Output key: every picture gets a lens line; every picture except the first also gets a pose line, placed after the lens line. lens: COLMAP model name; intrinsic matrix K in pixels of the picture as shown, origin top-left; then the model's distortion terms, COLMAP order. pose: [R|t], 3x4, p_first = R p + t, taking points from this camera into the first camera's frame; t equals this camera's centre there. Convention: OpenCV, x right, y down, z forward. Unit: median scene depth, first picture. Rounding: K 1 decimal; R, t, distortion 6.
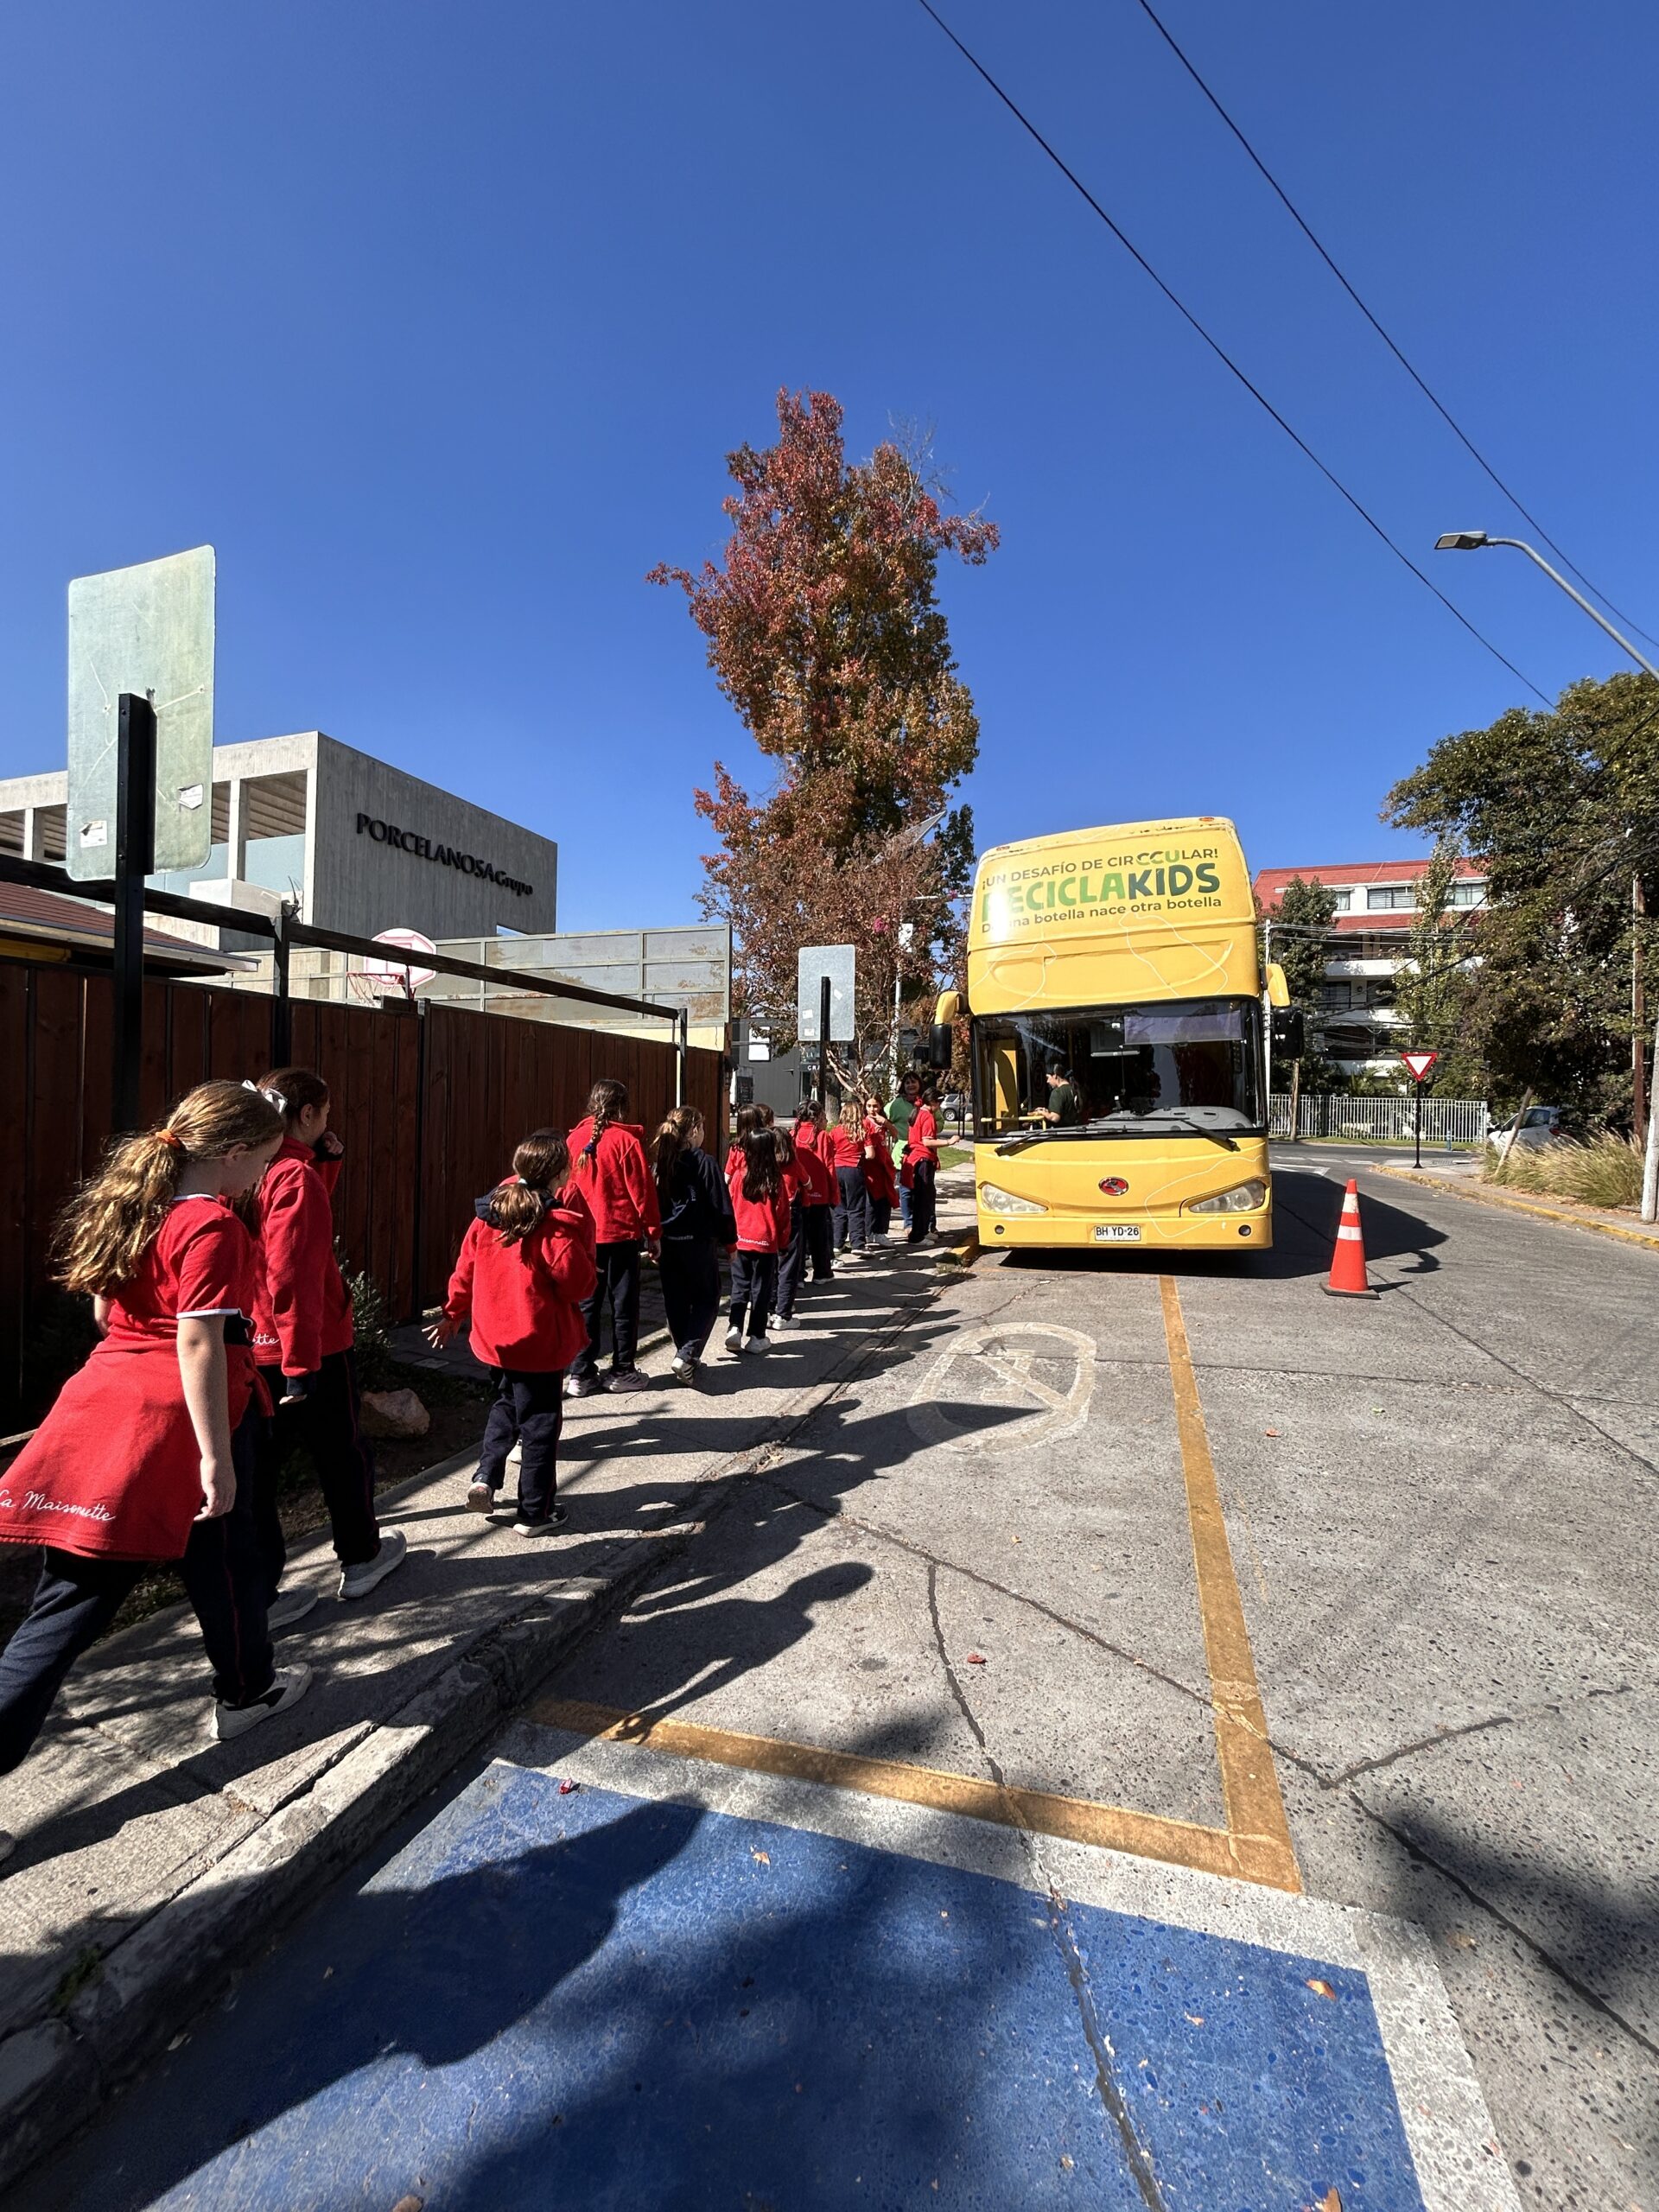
lens RADIAL K [[902.6, 0, 848.3], [0, 902.6, 1103.2], [0, 0, 1]] dist [0.003713, 0.001533]
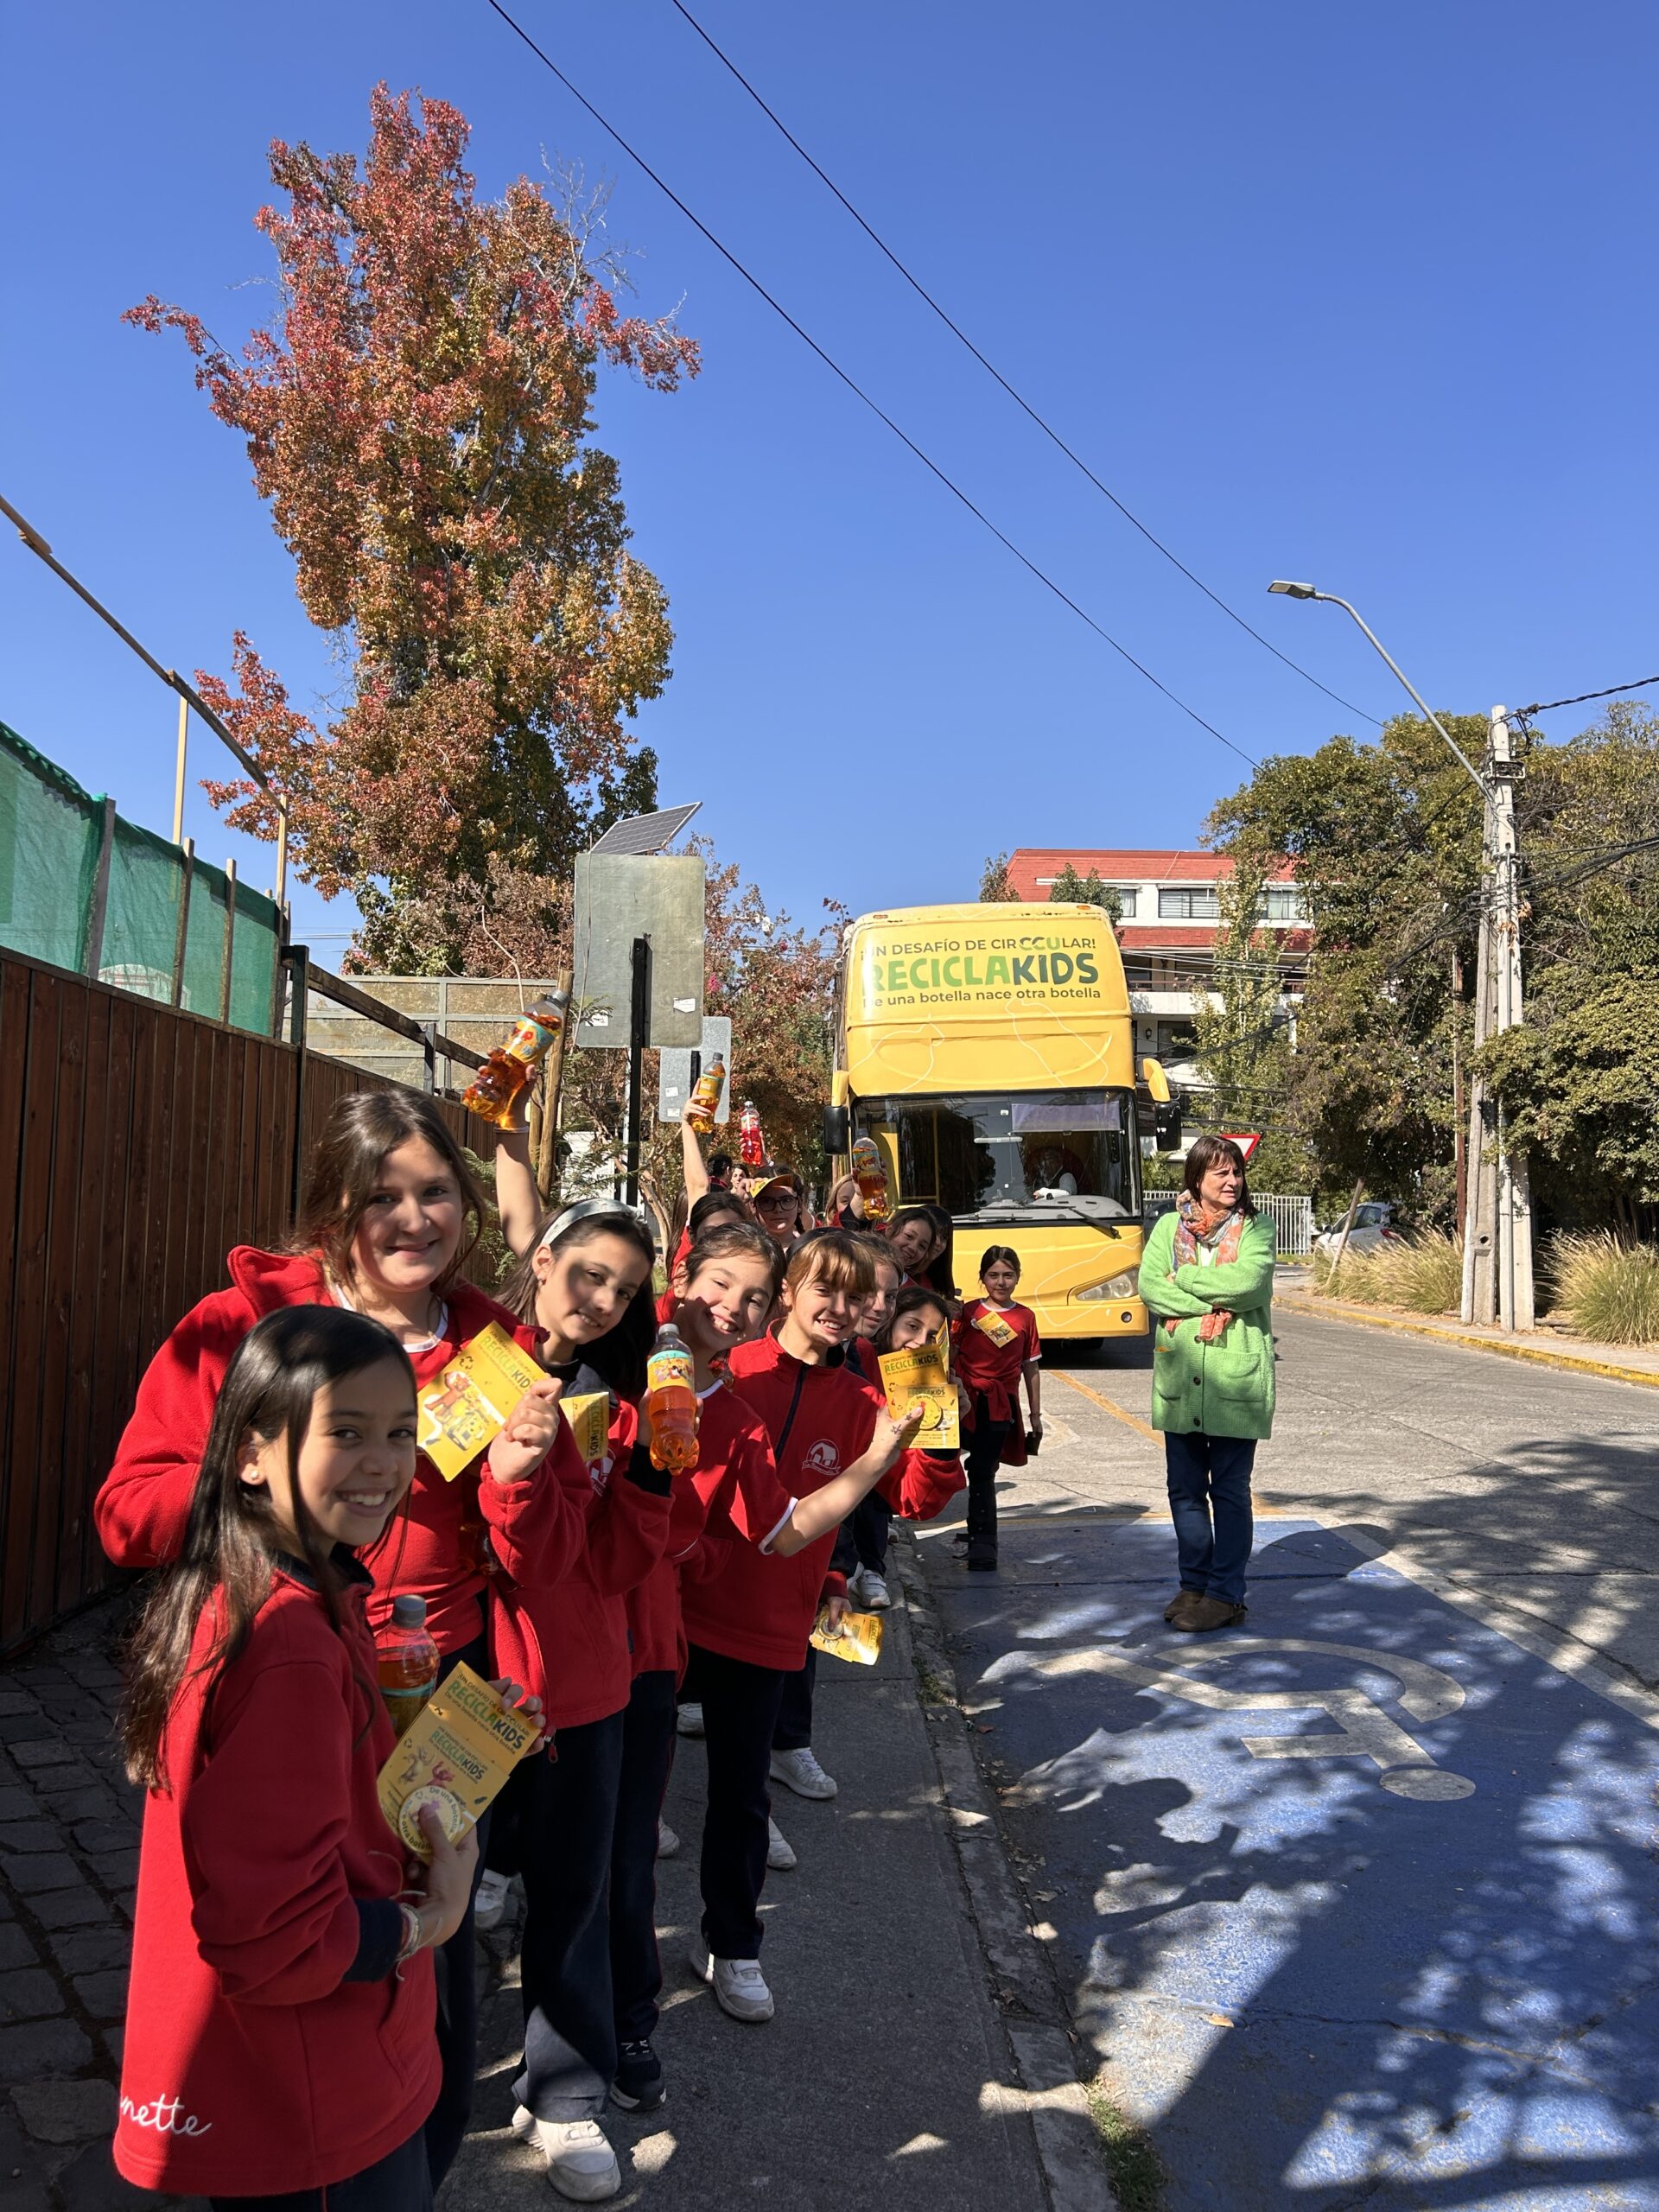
lens RADIAL K [[1687.0, 0, 820.6], [0, 1687.0, 1106.7], [0, 0, 1]] dist [0.061570, -0.029576]
pose [[0.943609, 0.023935, 0.330195, -0.249719], [-0.006008, 0.998457, -0.055207, 0.005269], [-0.331006, 0.050110, 0.942297, -0.333620]]
